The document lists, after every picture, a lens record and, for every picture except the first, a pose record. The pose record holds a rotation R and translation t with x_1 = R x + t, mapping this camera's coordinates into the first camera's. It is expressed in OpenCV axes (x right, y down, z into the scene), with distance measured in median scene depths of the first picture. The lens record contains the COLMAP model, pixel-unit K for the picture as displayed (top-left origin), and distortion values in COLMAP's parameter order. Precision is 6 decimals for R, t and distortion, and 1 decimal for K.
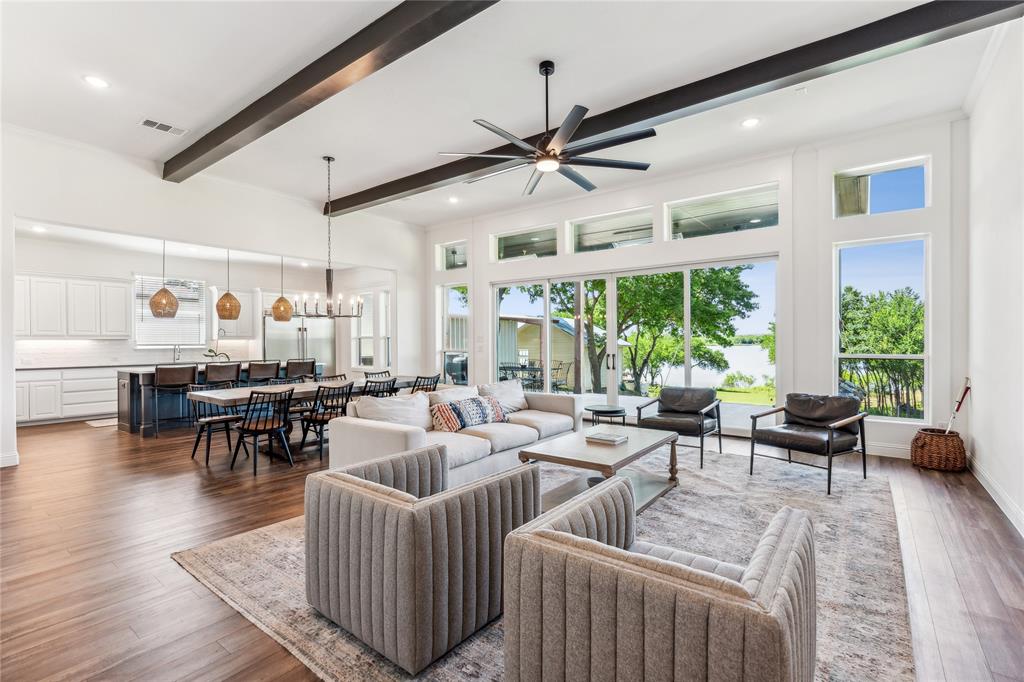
lens RADIAL K [[469.3, 0, 514.4], [0, 469.3, 338.9], [0, 0, 1]] dist [-0.005737, 0.000868]
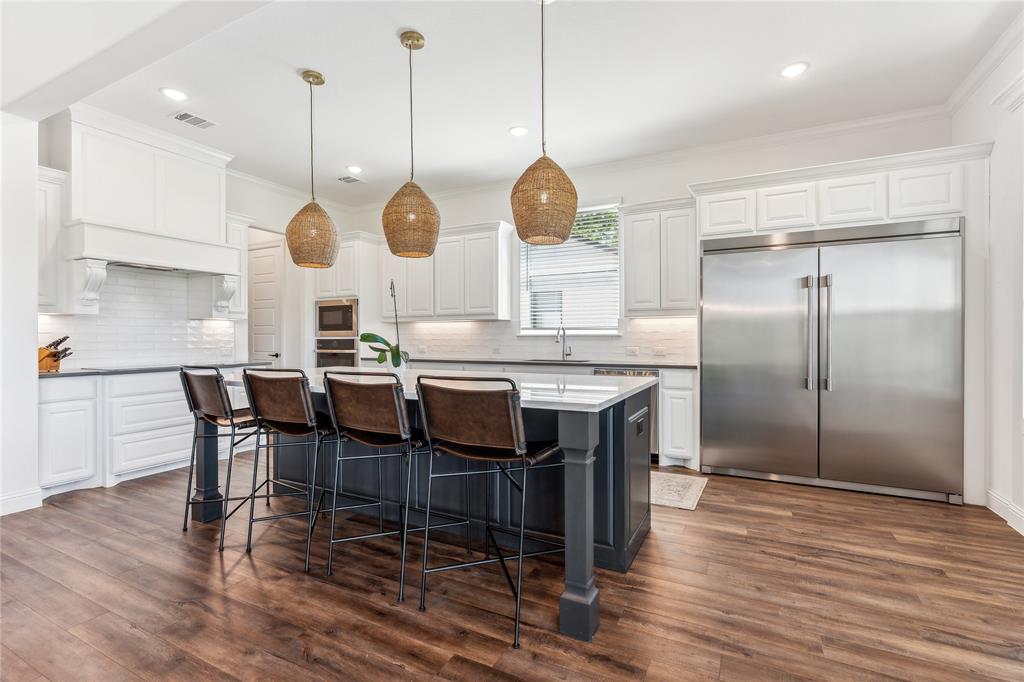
lens RADIAL K [[469.3, 0, 511.7], [0, 469.3, 336.8], [0, 0, 1]] dist [-0.005737, 0.000868]
pose [[0.166819, 0.005079, -0.985974, -0.220270], [0.005691, 0.999965, 0.006114, 0.021590], [0.985971, -0.006631, 0.166784, 0.991575]]
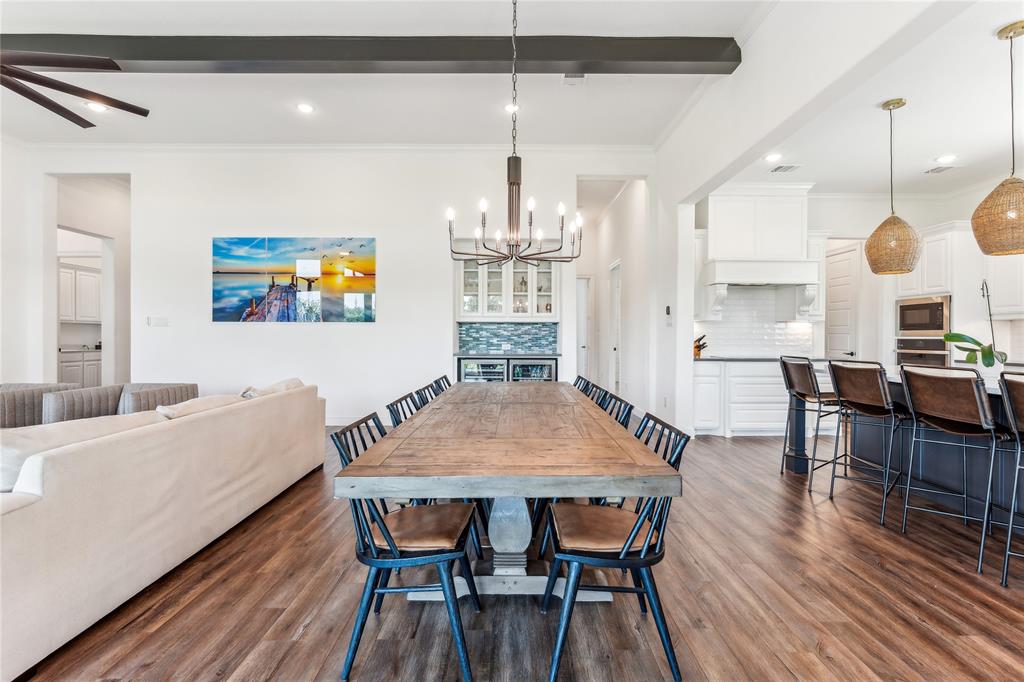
lens RADIAL K [[469.3, 0, 513.1], [0, 469.3, 337.9], [0, 0, 1]] dist [-0.005737, 0.000868]
pose [[-0.794261, 0.005160, -0.607555, -0.077943], [0.002675, 0.999984, 0.004997, 0.021342], [0.607571, 0.002344, -0.794262, 1.027948]]
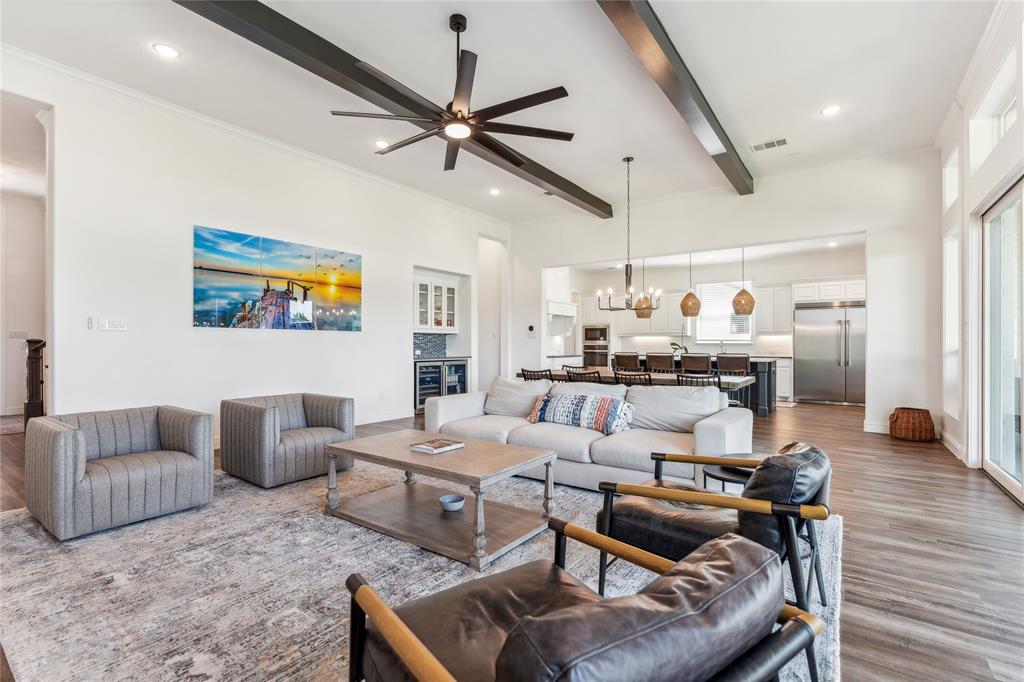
lens RADIAL K [[469.3, 0, 505.8], [0, 469.3, 344.1], [0, 0, 1]] dist [-0.005737, 0.000868]
pose [[0.015458, 0.003850, -0.999873, 0.490211], [0.002286, 0.999990, 0.003885, 0.019157], [0.999878, -0.002346, 0.015449, 0.529015]]
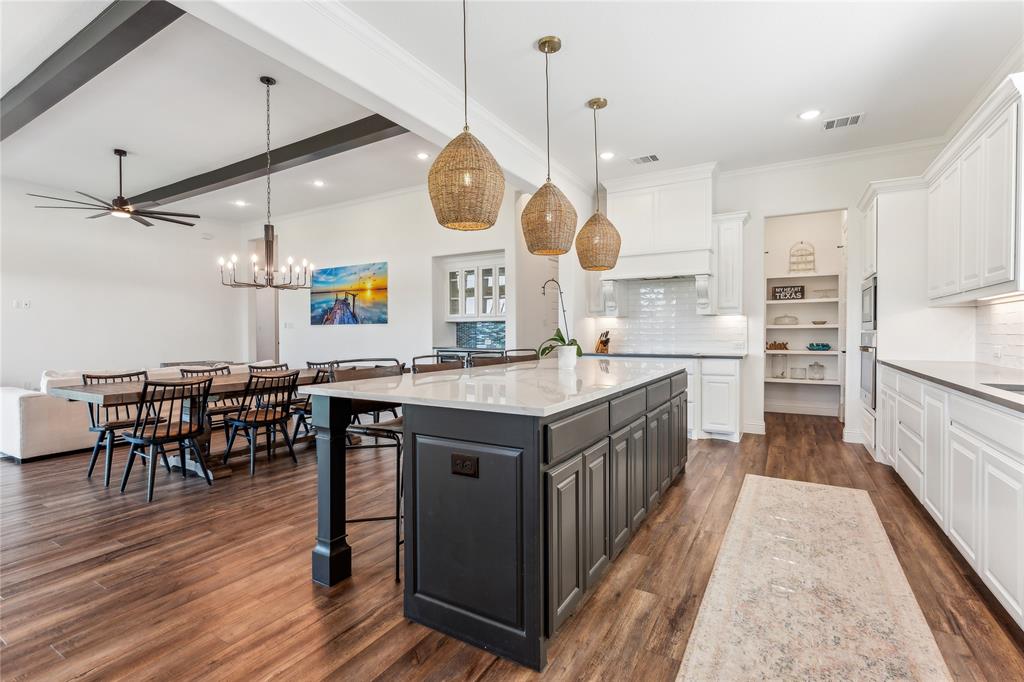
lens RADIAL K [[469.3, 0, 511.7], [0, 469.3, 340.1], [0, 0, 1]] dist [-0.005737, 0.000868]
pose [[-0.992730, 0.013826, -0.119565, -0.515940], [0.012080, 0.999810, 0.015321, 0.022812], [0.119754, 0.013765, -0.992708, 1.355142]]
